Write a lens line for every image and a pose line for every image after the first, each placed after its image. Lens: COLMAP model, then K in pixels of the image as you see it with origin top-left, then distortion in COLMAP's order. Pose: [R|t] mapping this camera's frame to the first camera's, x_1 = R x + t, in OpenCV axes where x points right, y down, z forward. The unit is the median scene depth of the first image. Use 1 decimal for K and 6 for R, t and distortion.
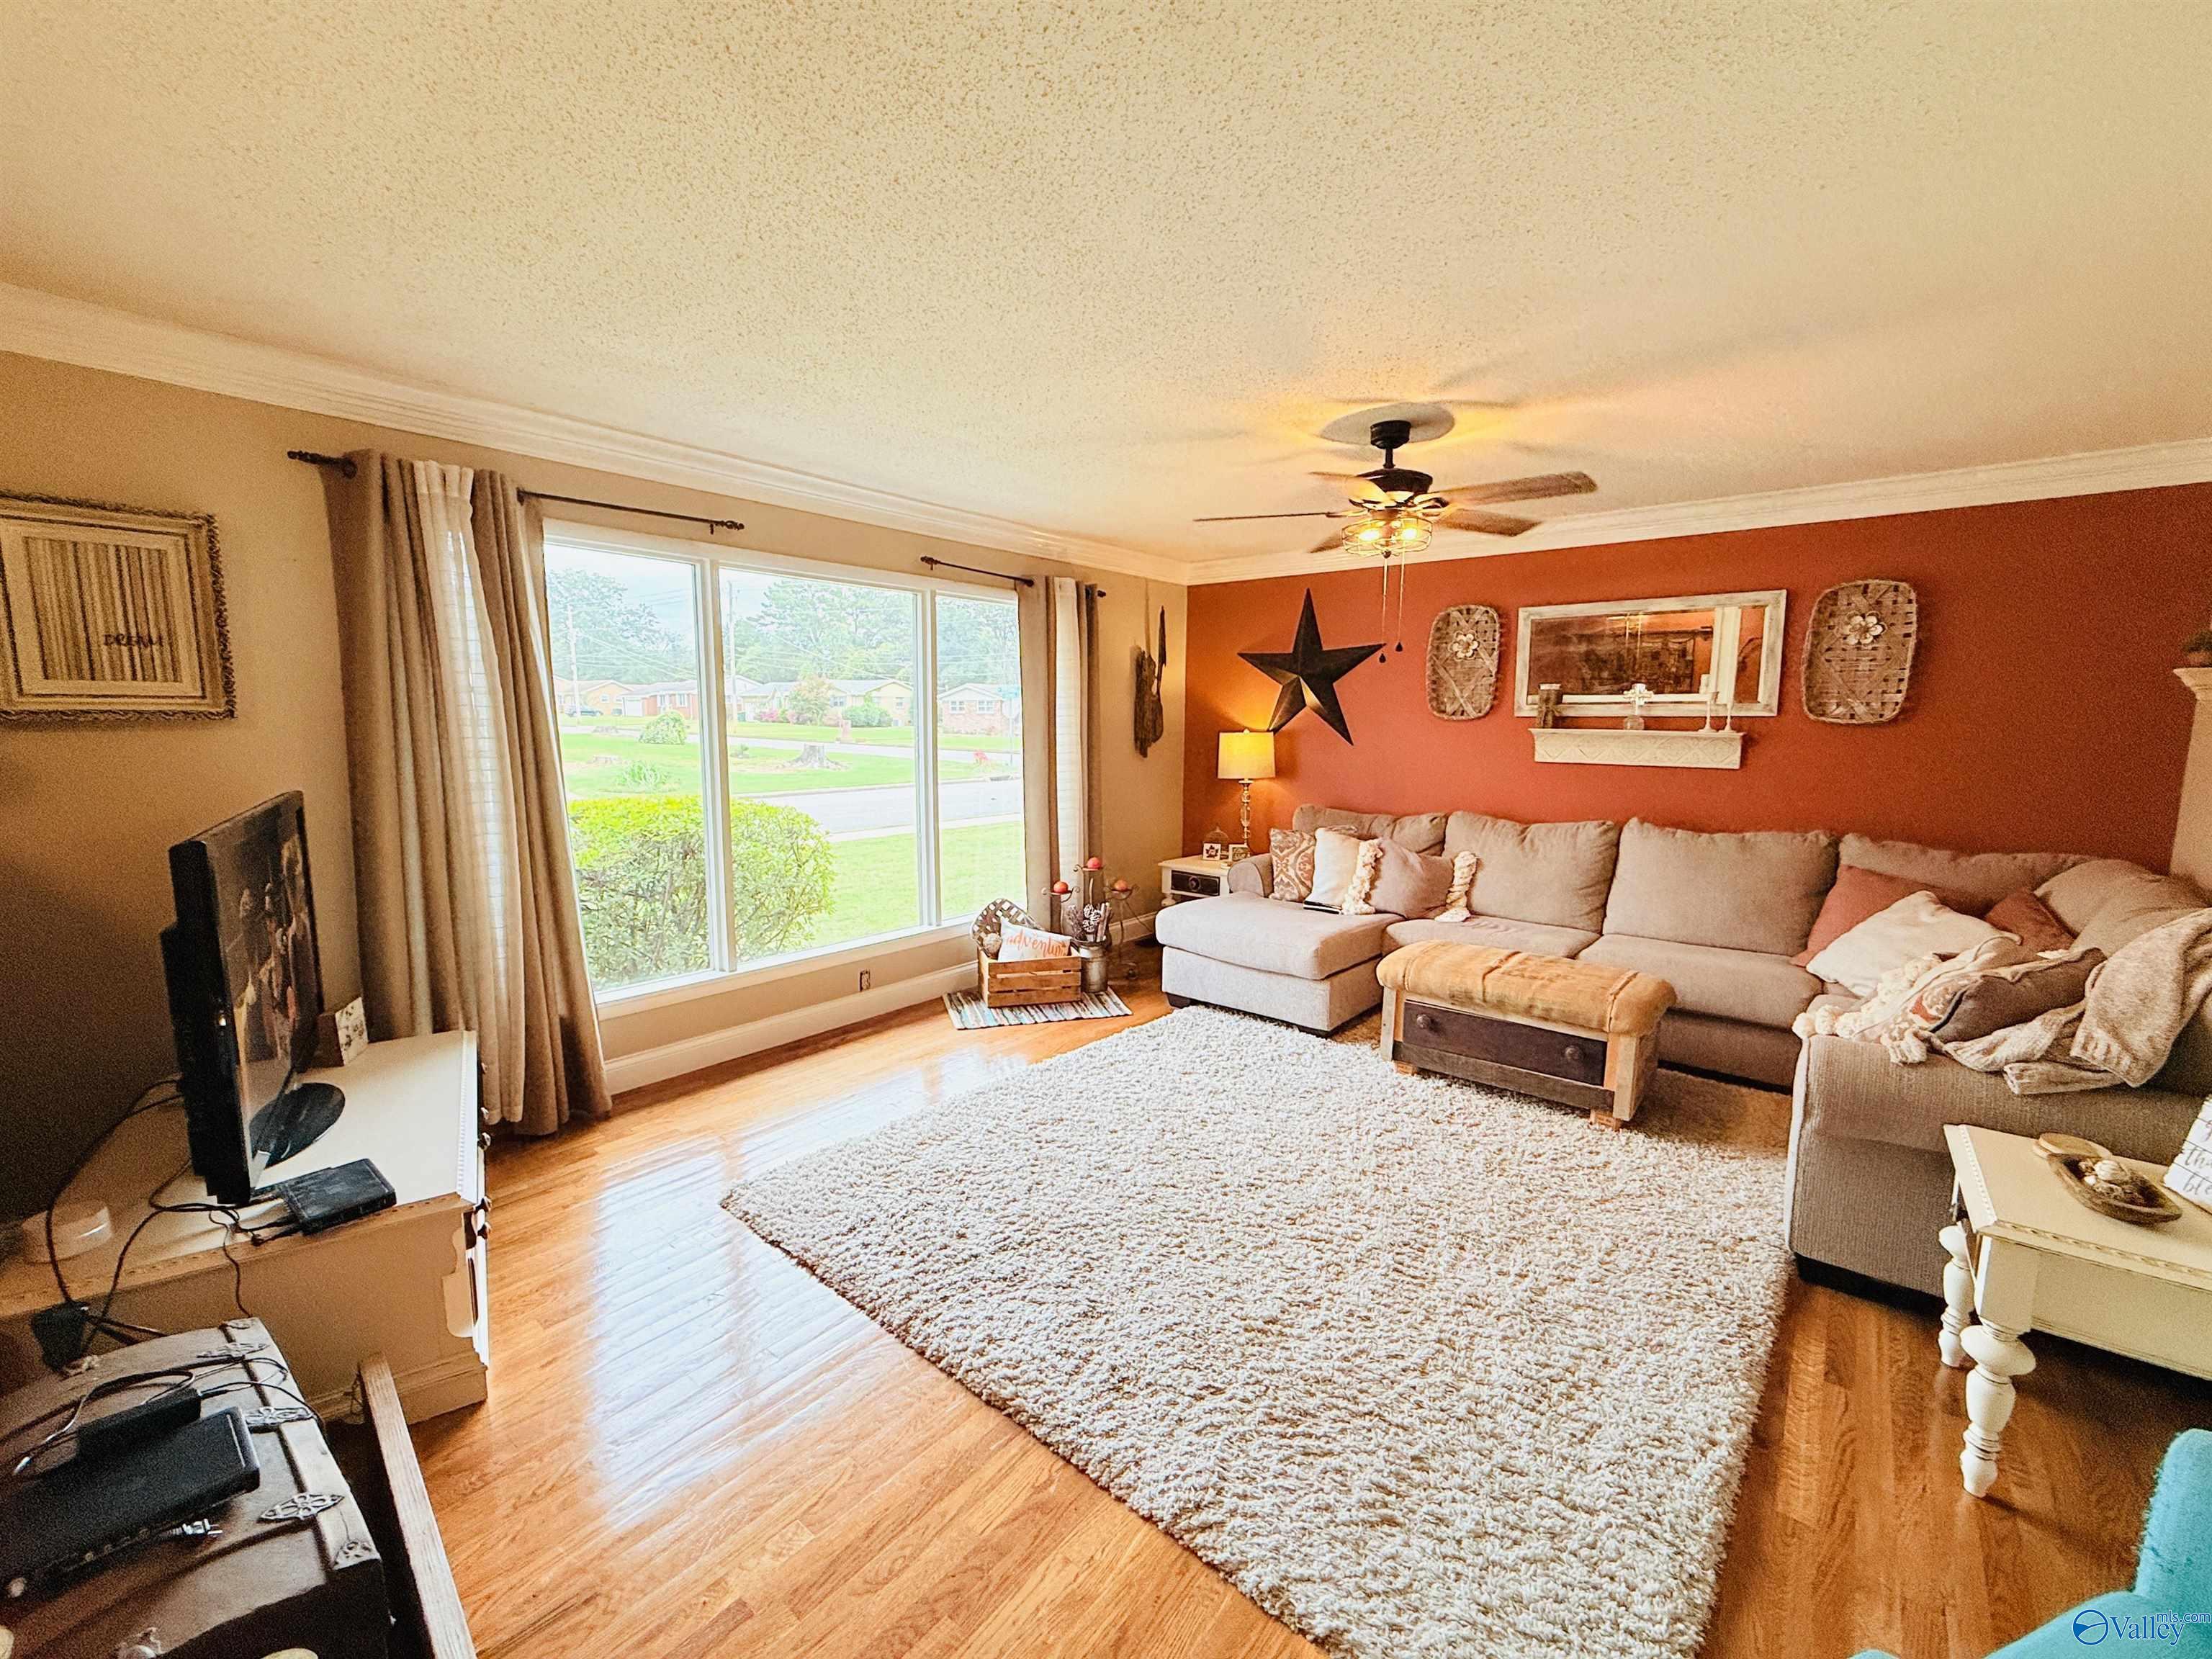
lens RADIAL K [[918.2, 0, 1106.4], [0, 918.2, 831.1], [0, 0, 1]] dist [0.001159, -0.000390]
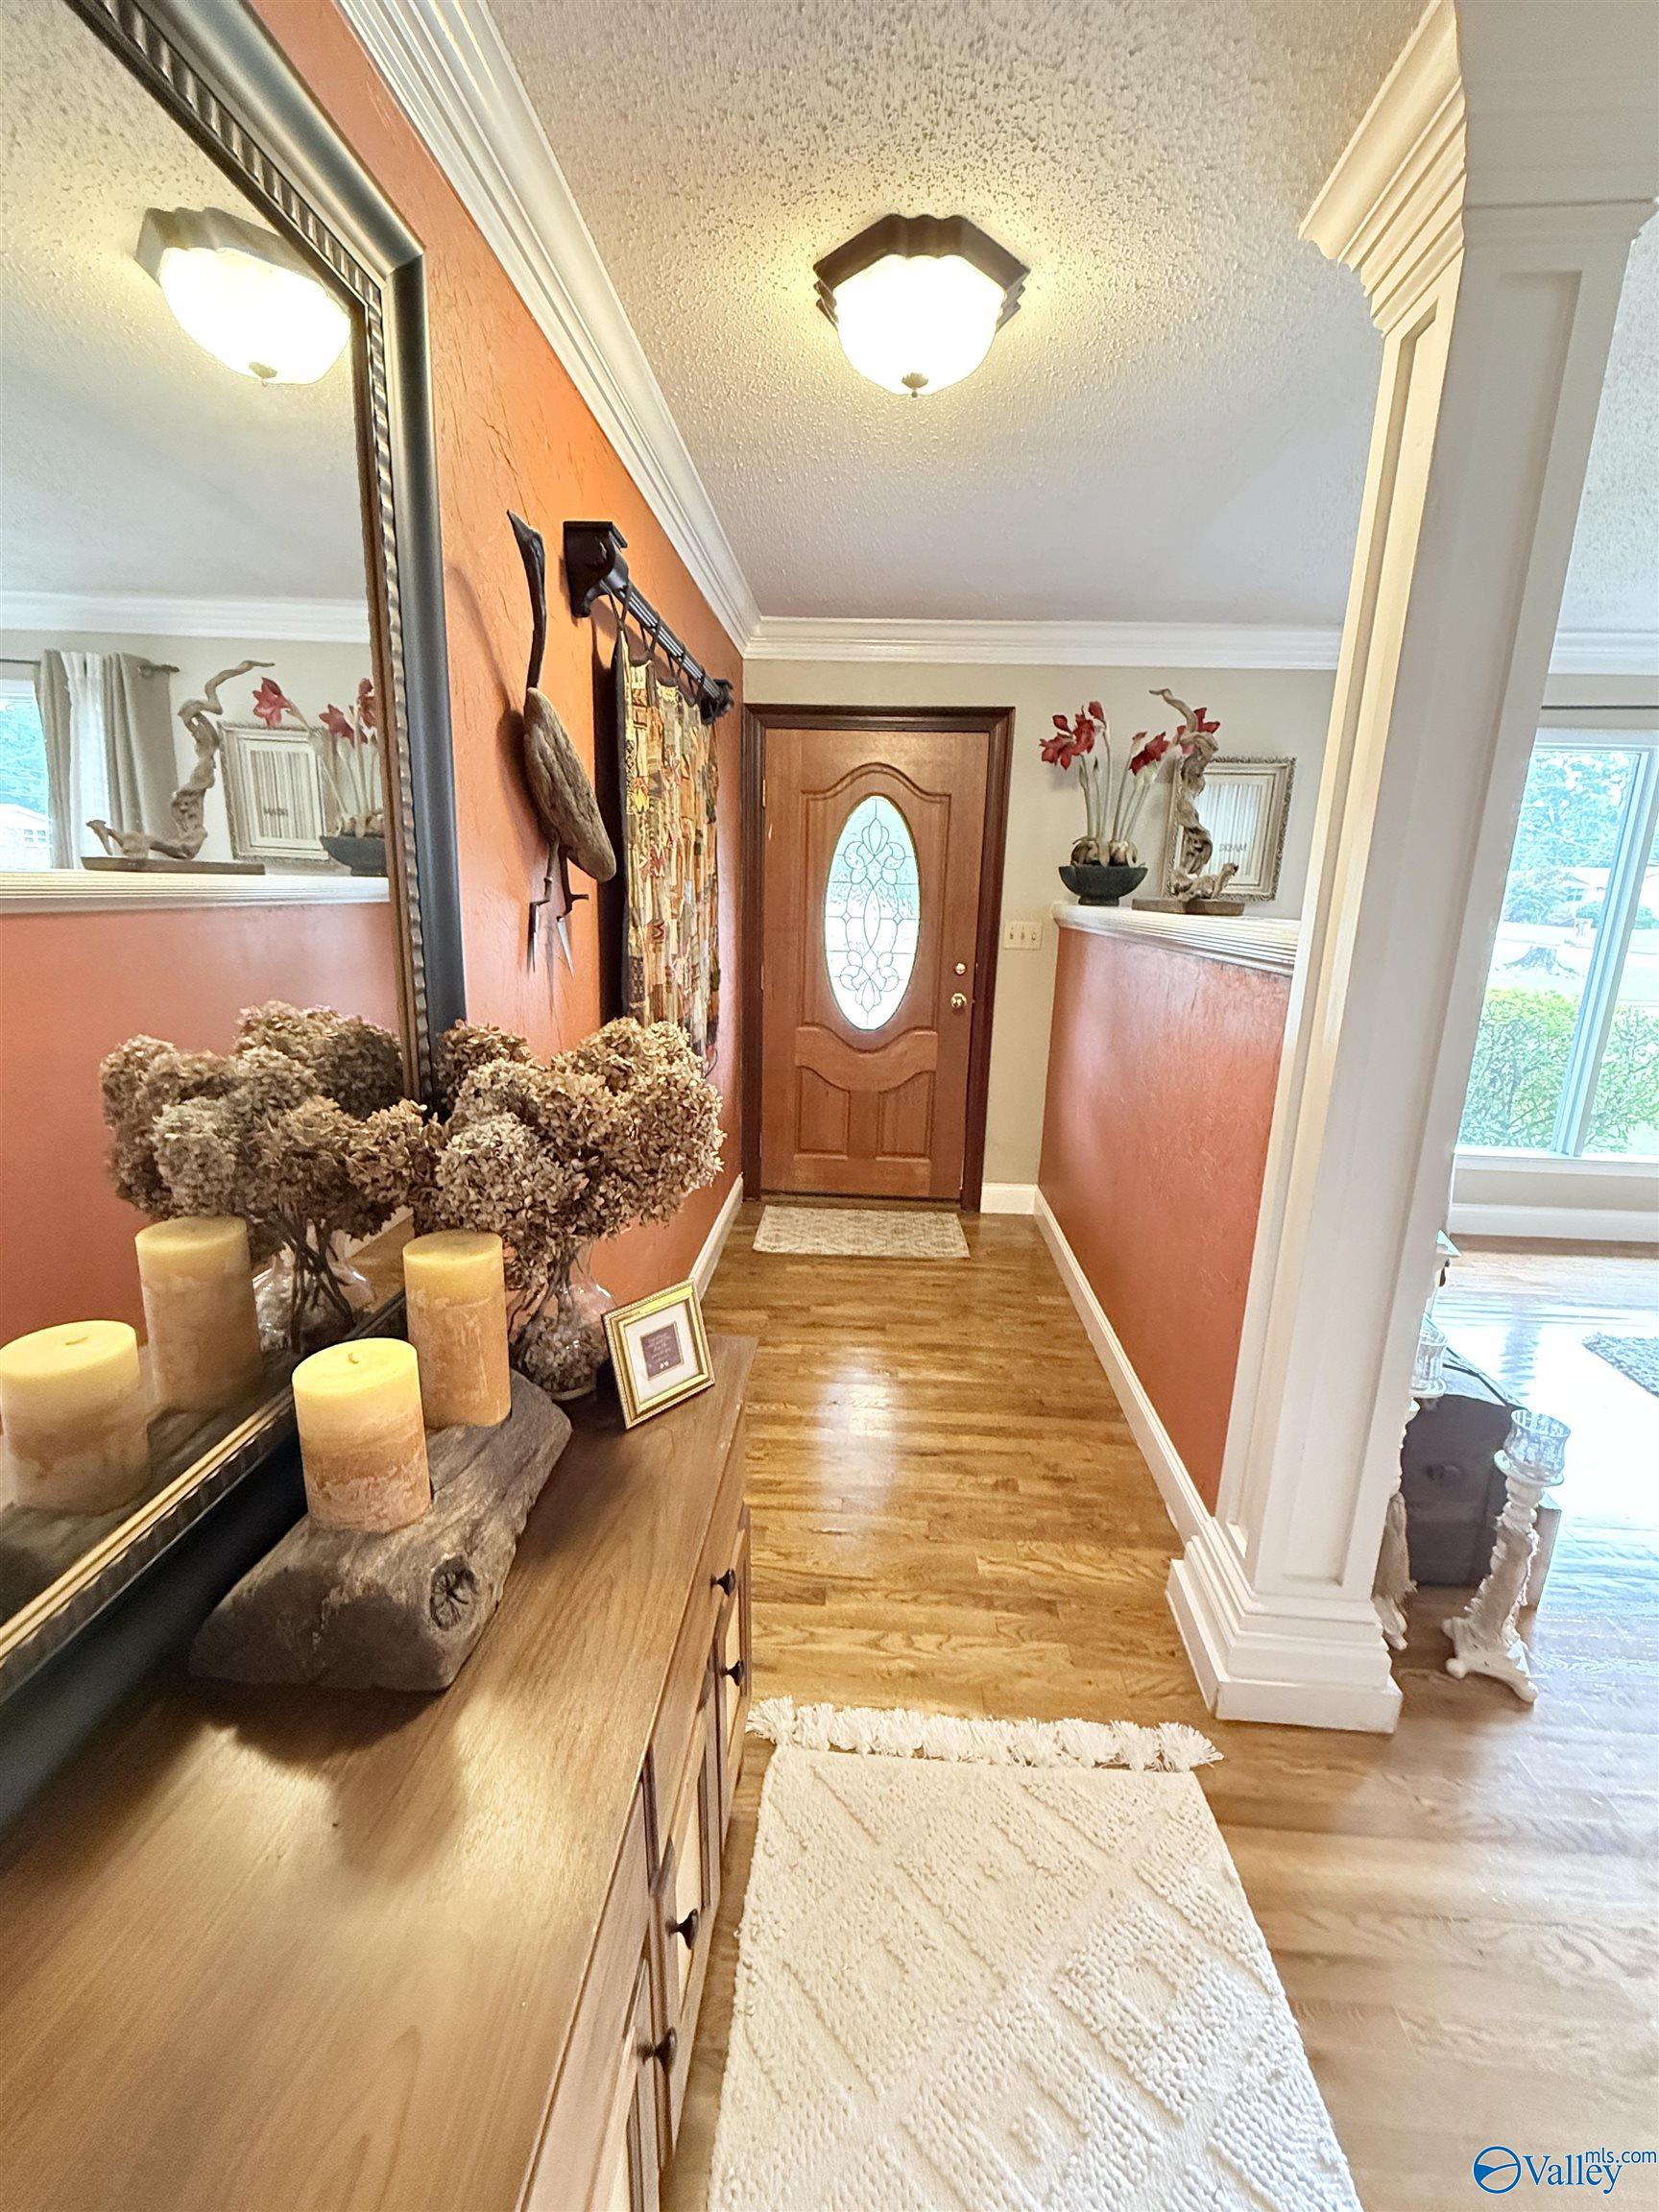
lens RADIAL K [[918.2, 0, 827.8], [0, 918.2, 1107.2], [0, 0, 1]] dist [0.001159, -0.000390]
pose [[0.587268, 0.193669, -0.785881, -0.109932], [-0.122861, 0.981030, 0.149950, 0.052082], [0.800014, 0.008493, 0.599922, -0.332561]]
